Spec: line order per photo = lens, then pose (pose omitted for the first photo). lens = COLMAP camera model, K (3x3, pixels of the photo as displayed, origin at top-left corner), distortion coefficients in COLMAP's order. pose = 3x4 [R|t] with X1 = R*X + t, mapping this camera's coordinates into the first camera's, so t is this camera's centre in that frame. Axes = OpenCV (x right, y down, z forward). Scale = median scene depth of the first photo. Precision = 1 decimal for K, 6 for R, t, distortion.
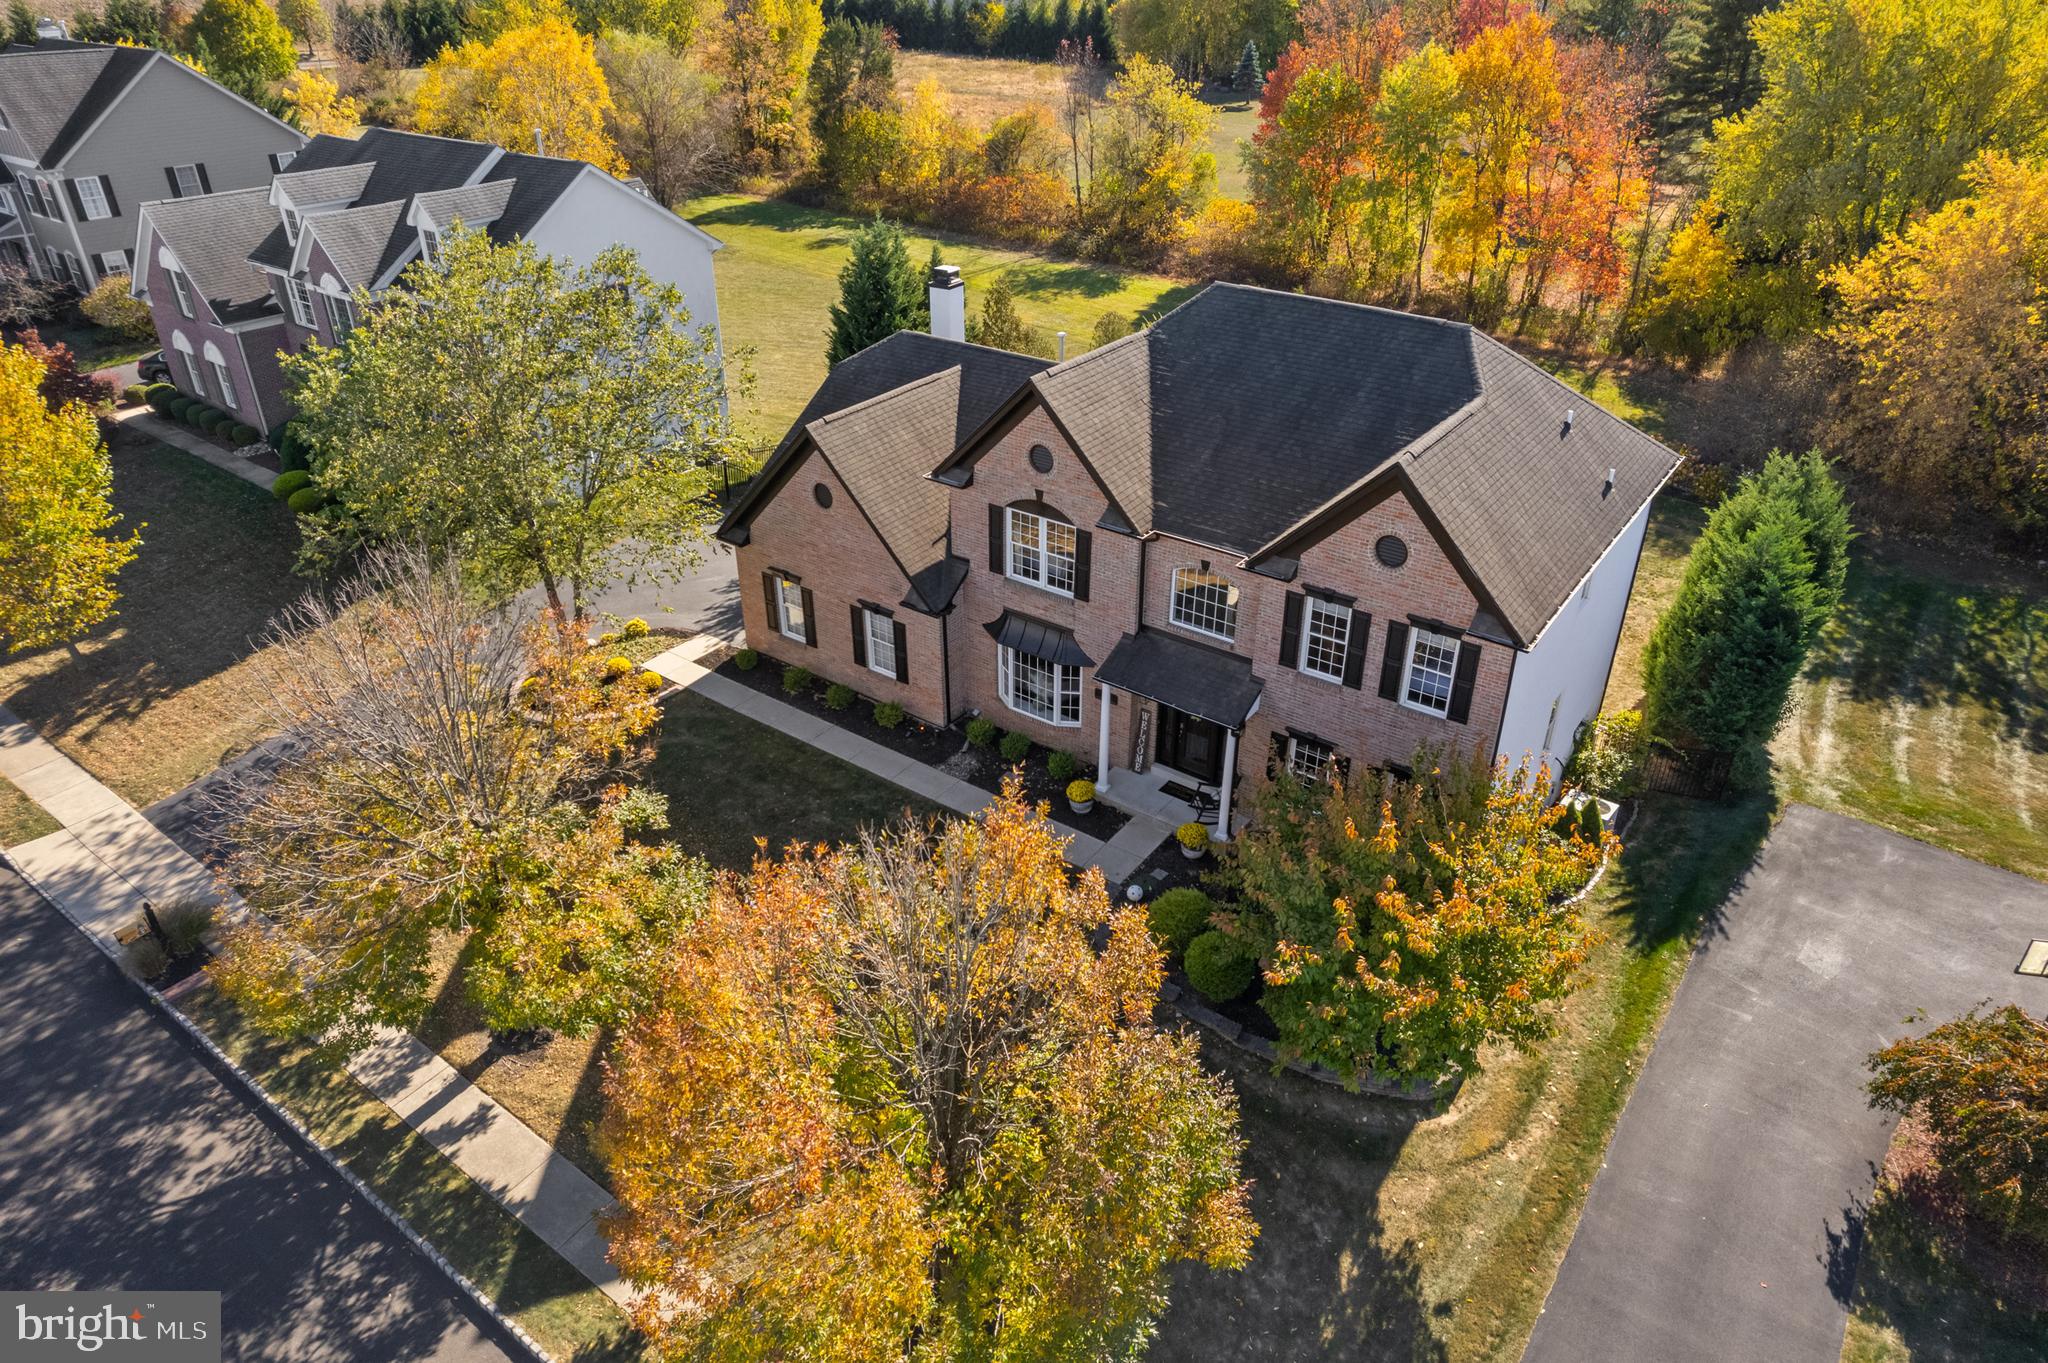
lens RADIAL K [[1338.2, 0, 1024.0], [0, 1338.2, 681.5], [0, 0, 1]] dist [-0.054495, 0.045140]
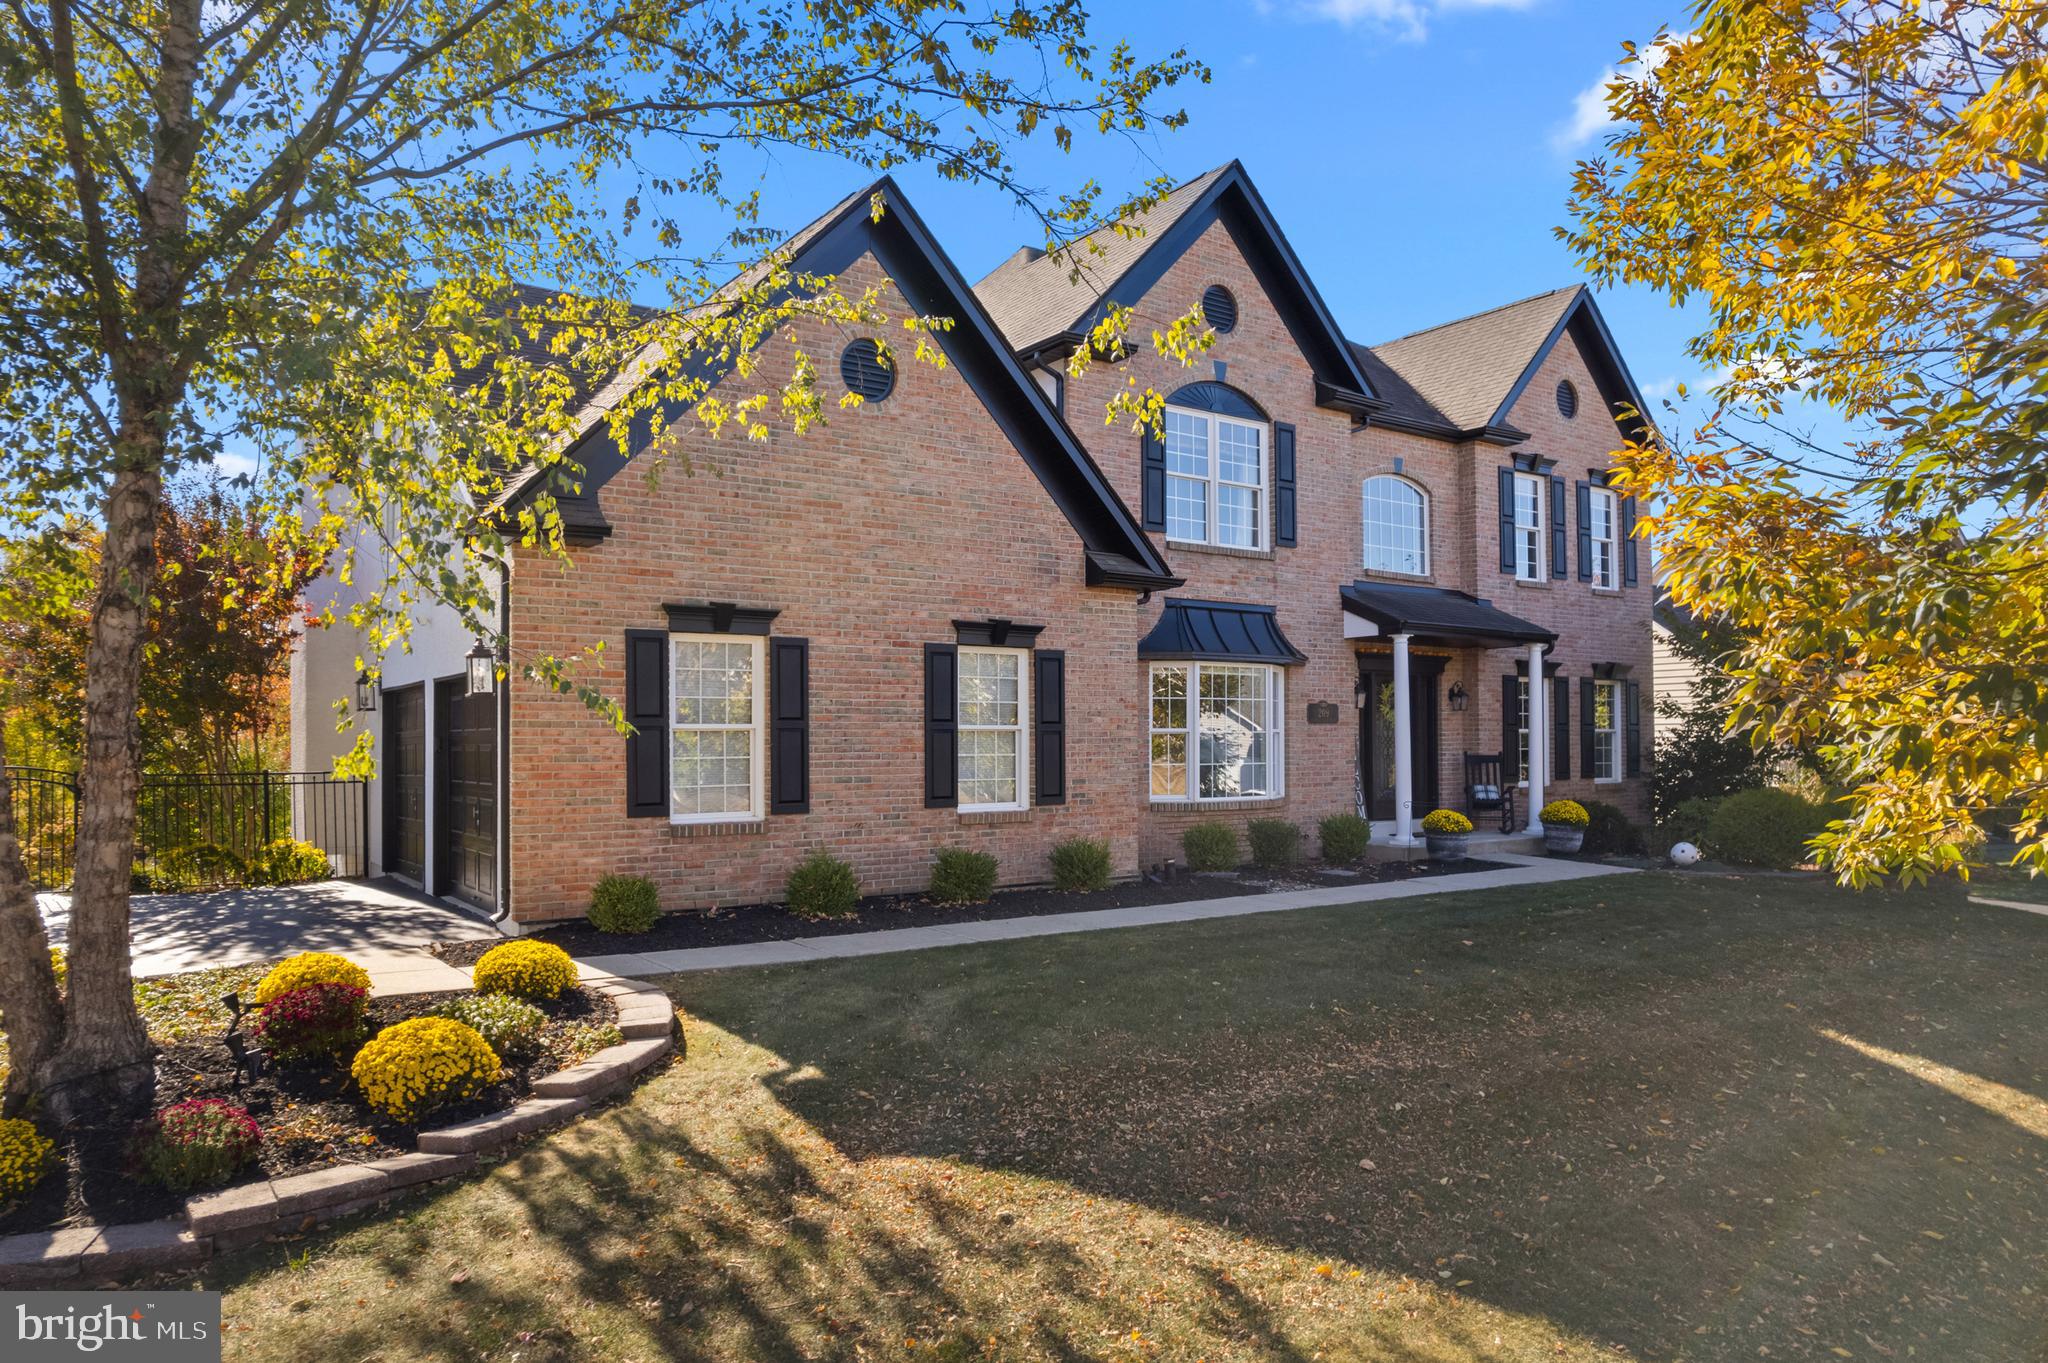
lens RADIAL K [[1338.2, 0, 1024.0], [0, 1338.2, 681.5], [0, 0, 1]] dist [-0.054495, 0.045140]
pose [[0.313192, 0.033288, 0.949106, -0.574742], [0.479256, 0.857257, -0.188214, 0.049520], [-0.819893, 0.513812, 0.252532, 0.988316]]
